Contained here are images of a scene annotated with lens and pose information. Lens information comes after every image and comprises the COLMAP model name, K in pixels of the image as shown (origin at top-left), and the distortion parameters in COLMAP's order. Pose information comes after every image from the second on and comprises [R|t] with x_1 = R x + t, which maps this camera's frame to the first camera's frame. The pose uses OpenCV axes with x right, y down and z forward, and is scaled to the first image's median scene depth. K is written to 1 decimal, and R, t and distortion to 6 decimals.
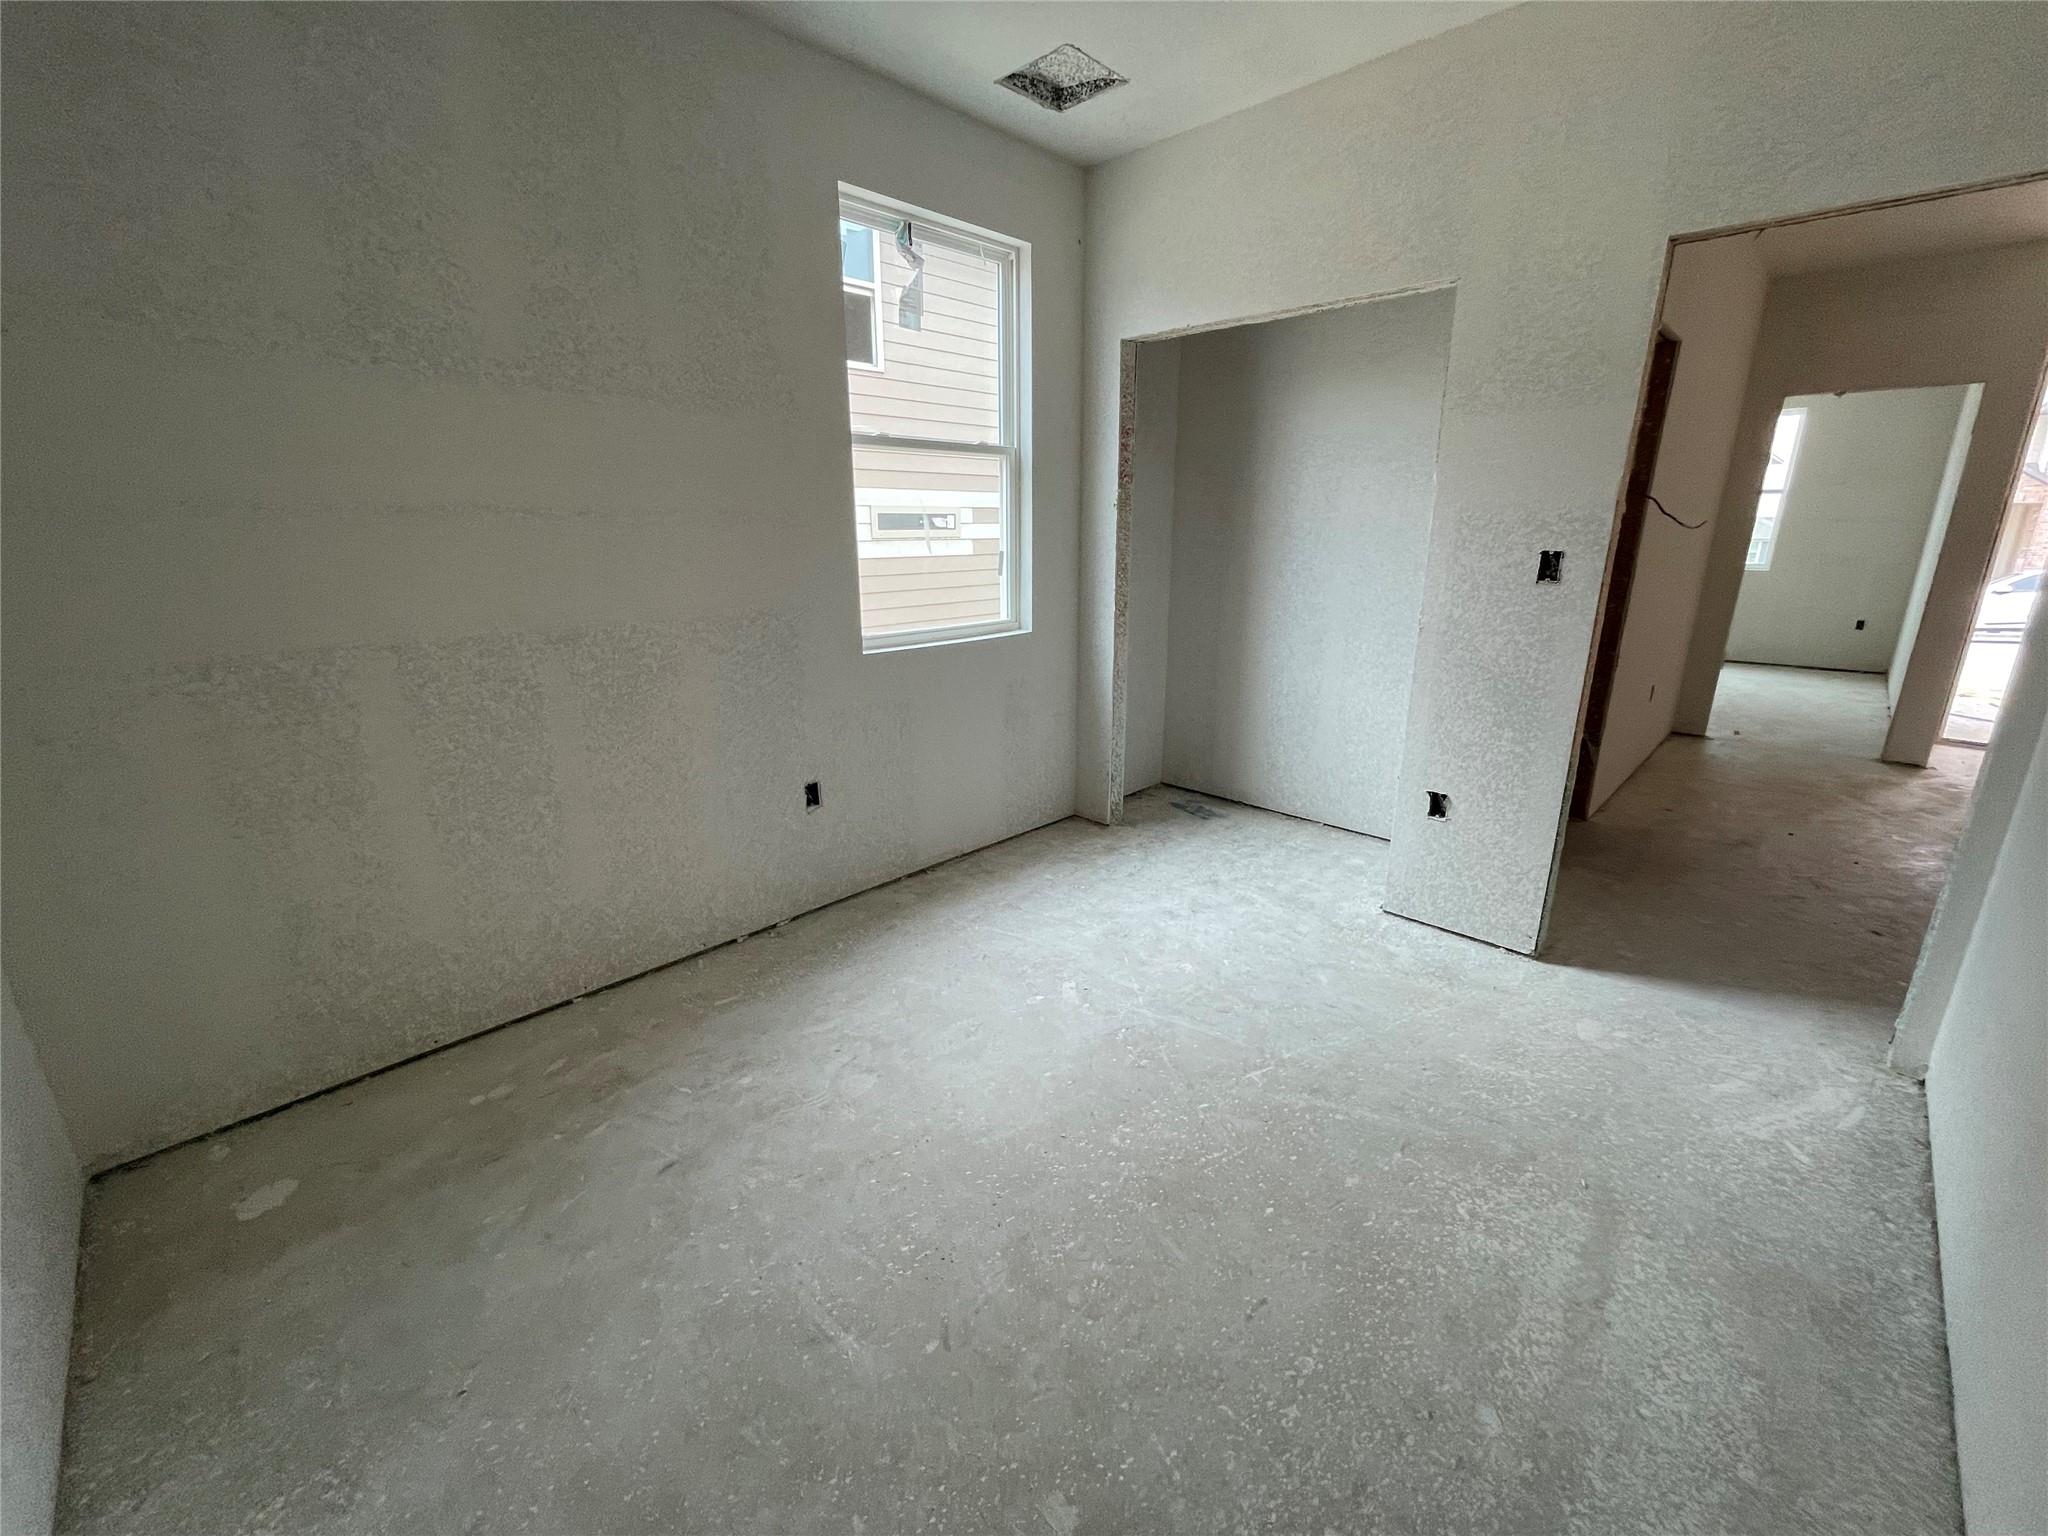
lens RADIAL K [[841.0, 0, 1025.5], [0, 841.0, 766.8], [0, 0, 1]] dist [-0.004315, 0.000309]
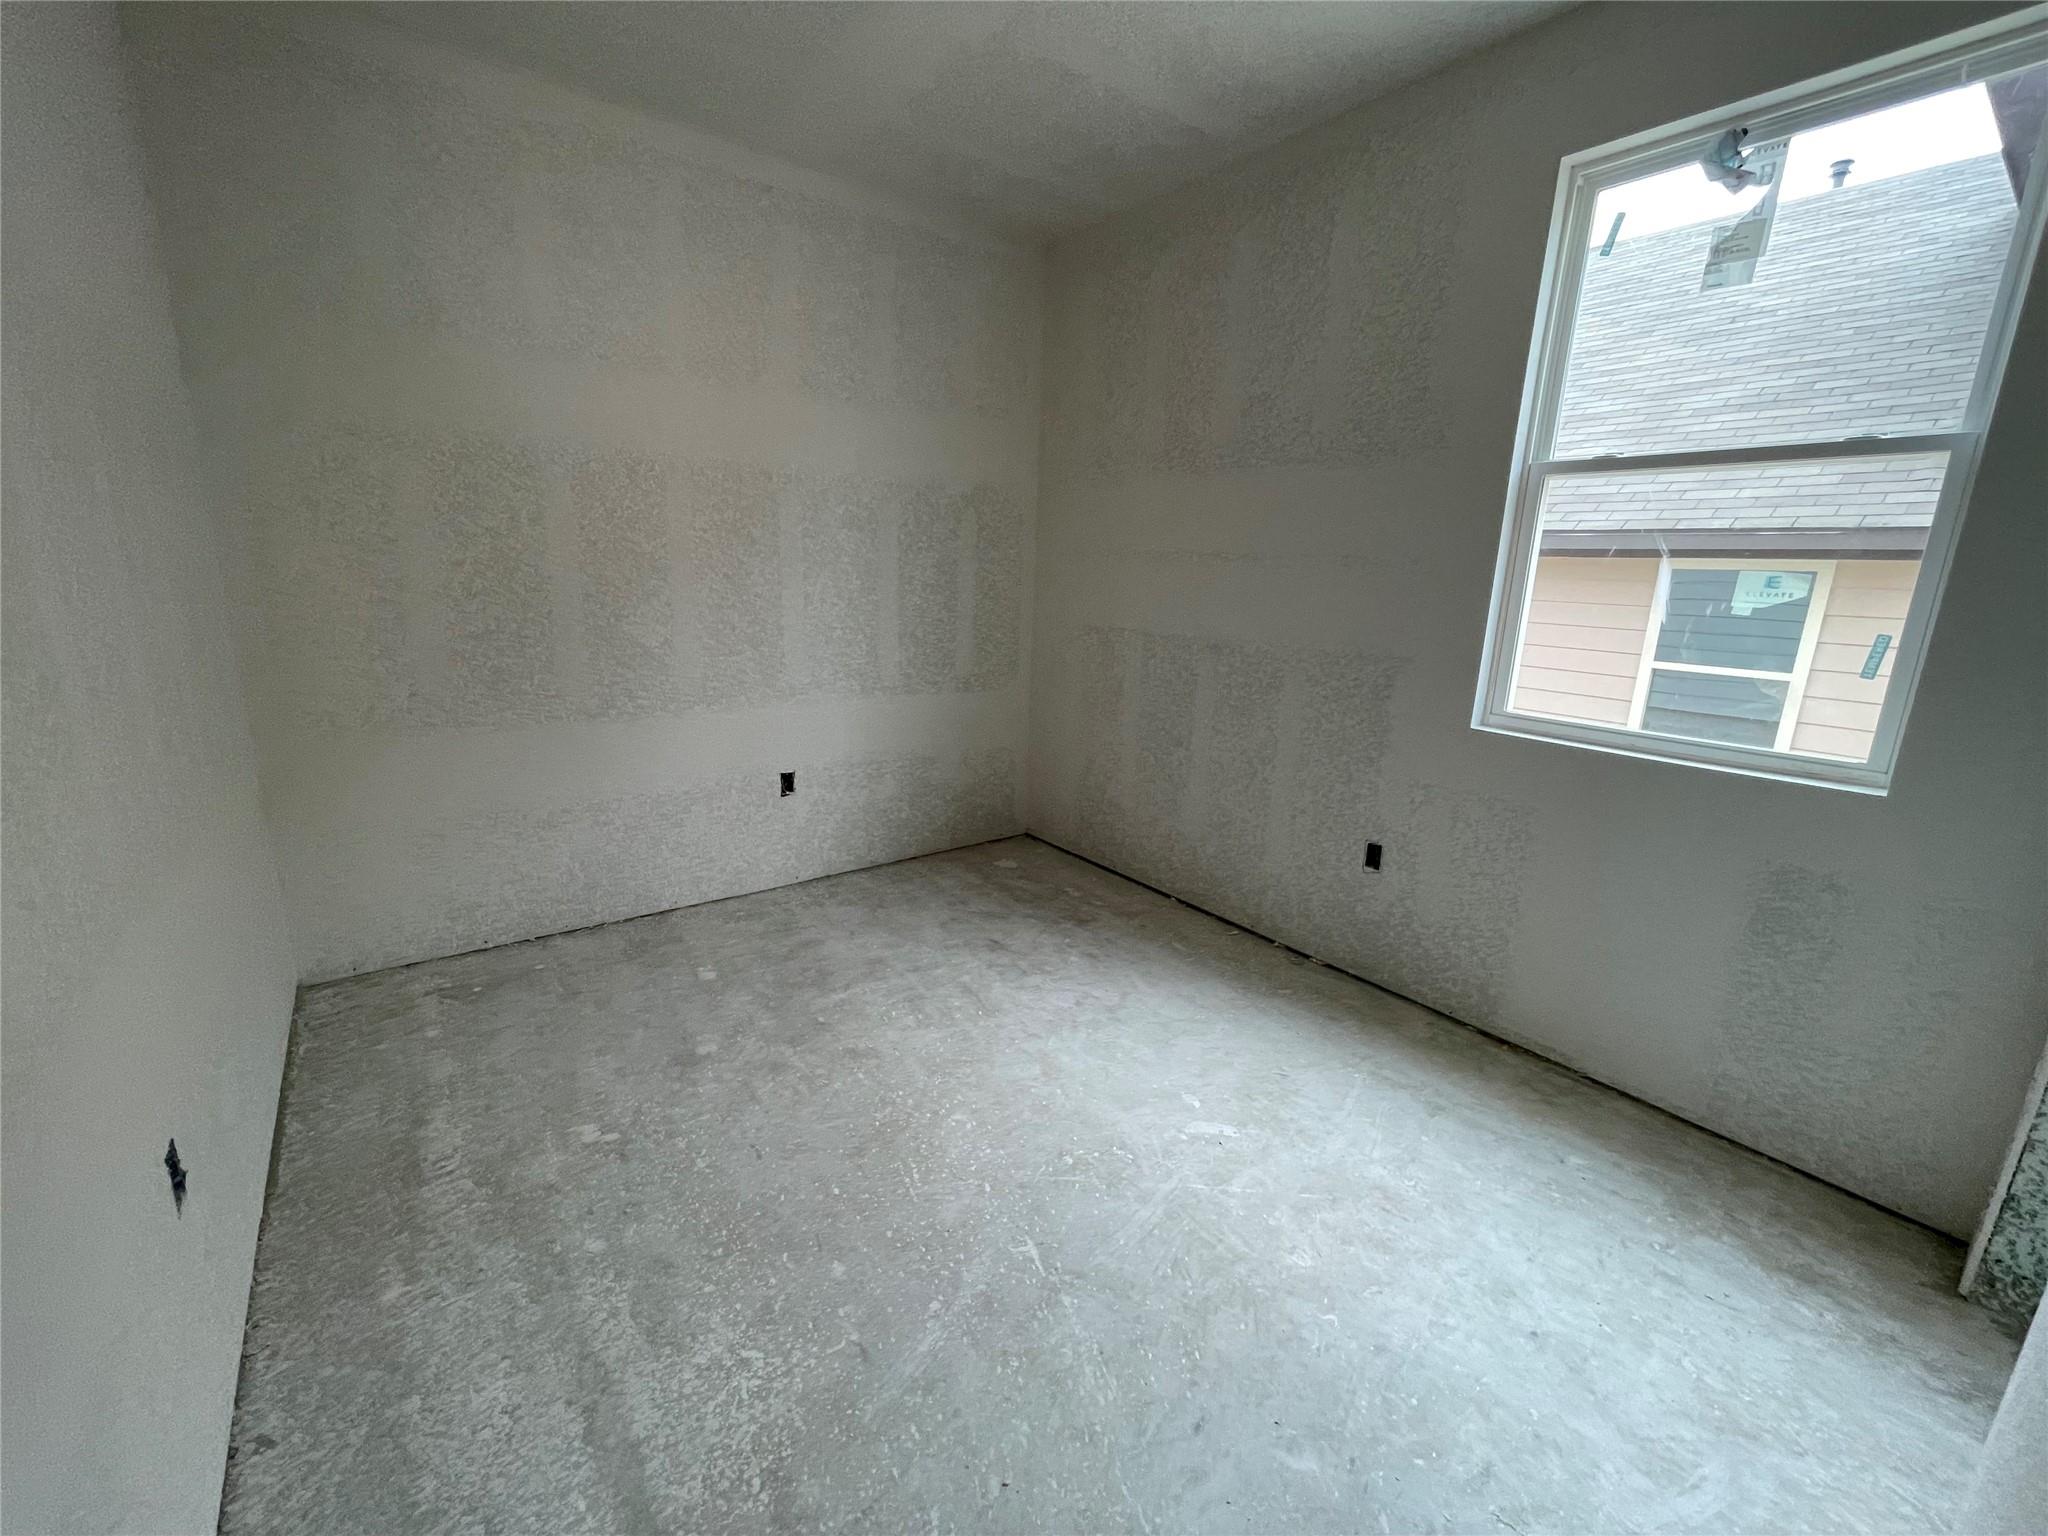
lens RADIAL K [[841.0, 0, 1012.9], [0, 841.0, 770.4], [0, 0, 1]] dist [-0.004315, 0.000309]
pose [[-0.160336, 0.233302, -0.959095, 0.800554], [-0.304671, 0.912523, 0.272907, -0.218379], [0.938865, 0.335965, -0.075230, 0.774191]]
